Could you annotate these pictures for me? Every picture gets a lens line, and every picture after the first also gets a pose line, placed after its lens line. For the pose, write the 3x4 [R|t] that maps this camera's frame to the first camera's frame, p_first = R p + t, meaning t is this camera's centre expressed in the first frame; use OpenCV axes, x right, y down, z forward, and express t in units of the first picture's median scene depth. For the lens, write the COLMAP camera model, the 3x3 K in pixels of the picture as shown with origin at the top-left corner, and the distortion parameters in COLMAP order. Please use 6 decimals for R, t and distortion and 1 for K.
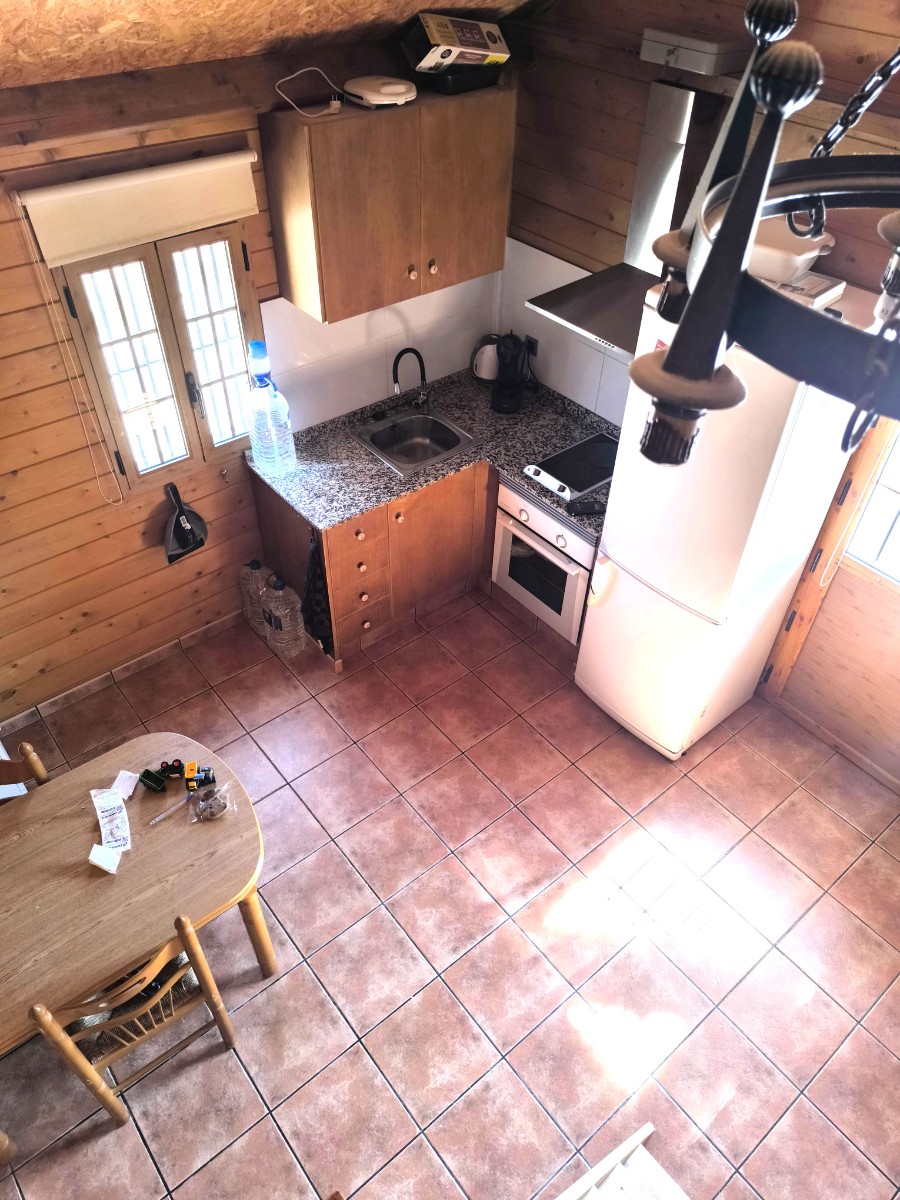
lens RADIAL K [[830.1, 0, 447.2], [0, 830.1, 607.5], [0, 0, 1]] dist [0.029119, -0.034011]
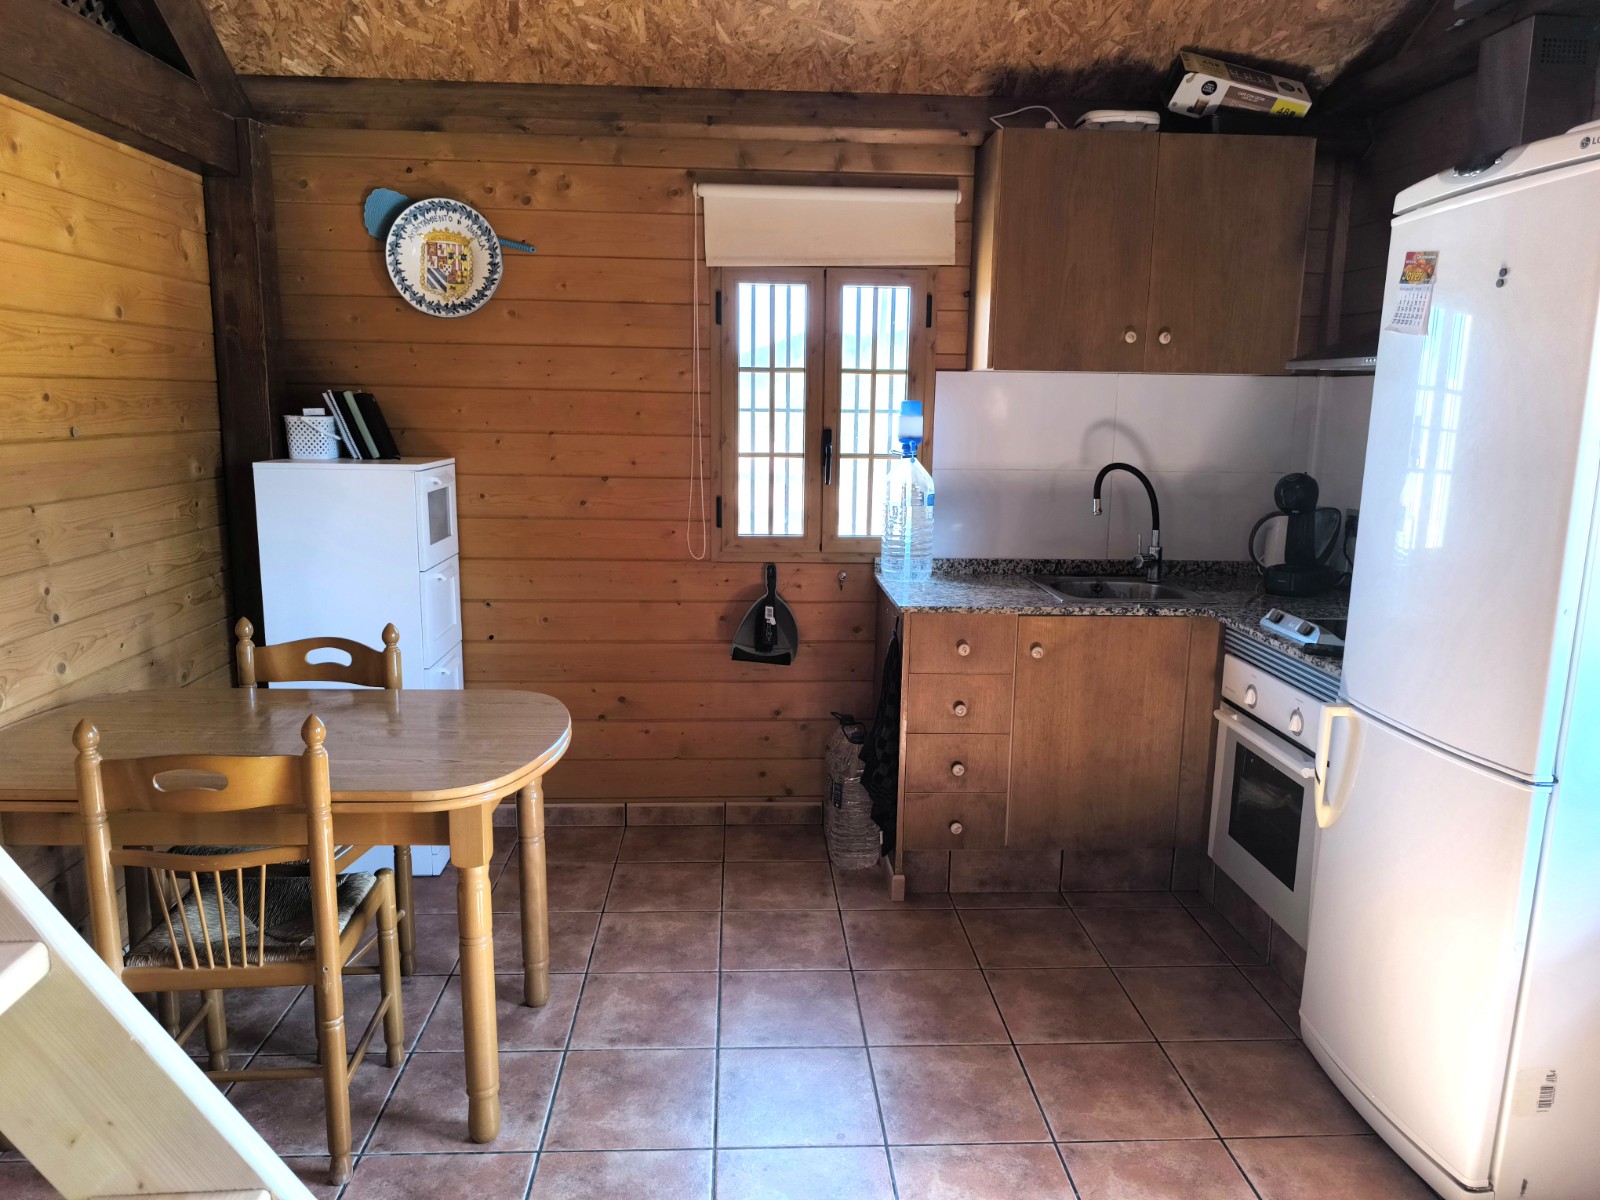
lens RADIAL K [[1106.8, 0, 792.5], [0, 1106.8, 599.2], [0, 0, 1]] dist [0.029119, -0.034011]
pose [[0.804831, 0.099512, -0.585103, 0.324995], [-0.409884, 0.806179, -0.426698, 0.342588], [0.429236, 0.583244, 0.689626, 0.326213]]
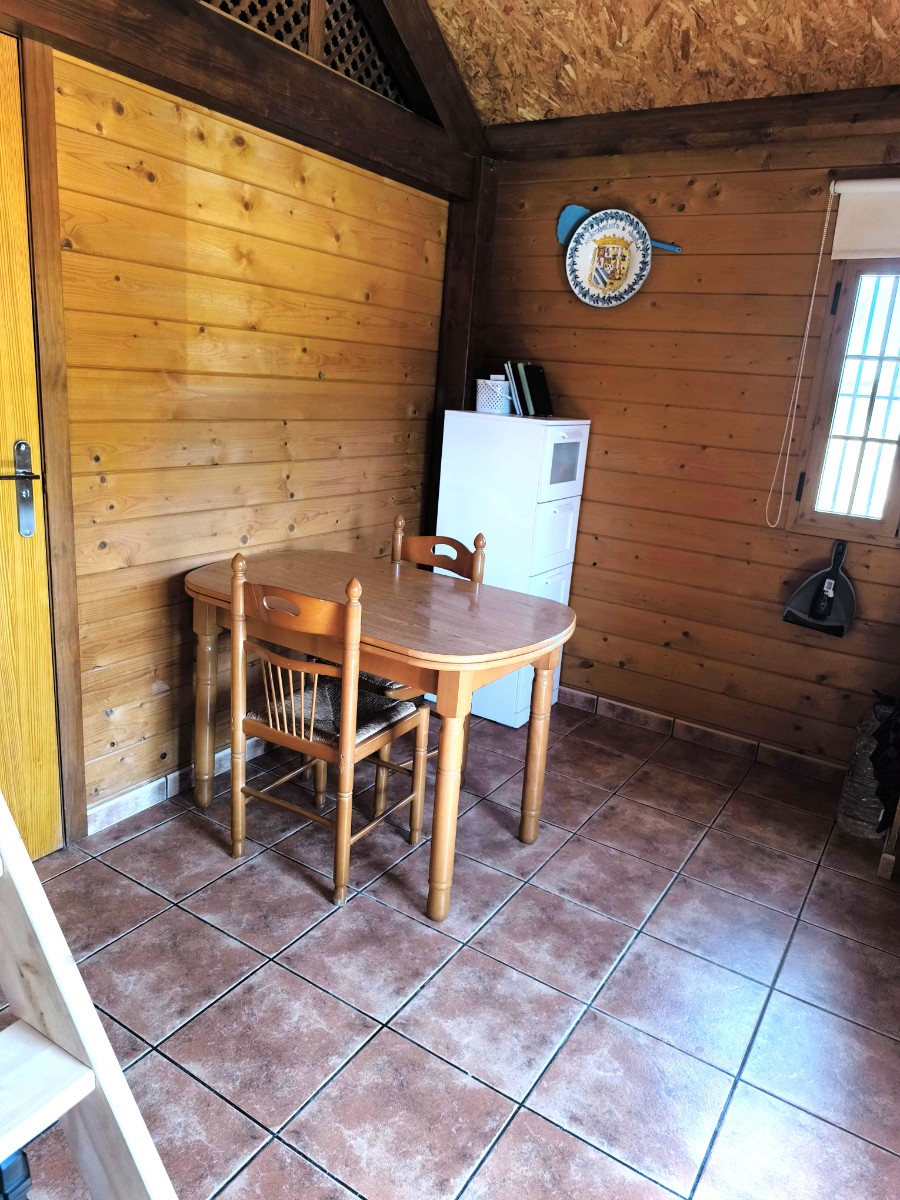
lens RADIAL K [[830.1, 0, 437.8], [0, 830.1, 601.8], [0, 0, 1]] dist [0.029119, -0.034011]
pose [[0.305676, 0.256552, -0.916921, 0.366852], [-0.705152, 0.708092, -0.036956, 0.236412], [0.639783, 0.657865, 0.397355, 0.467234]]
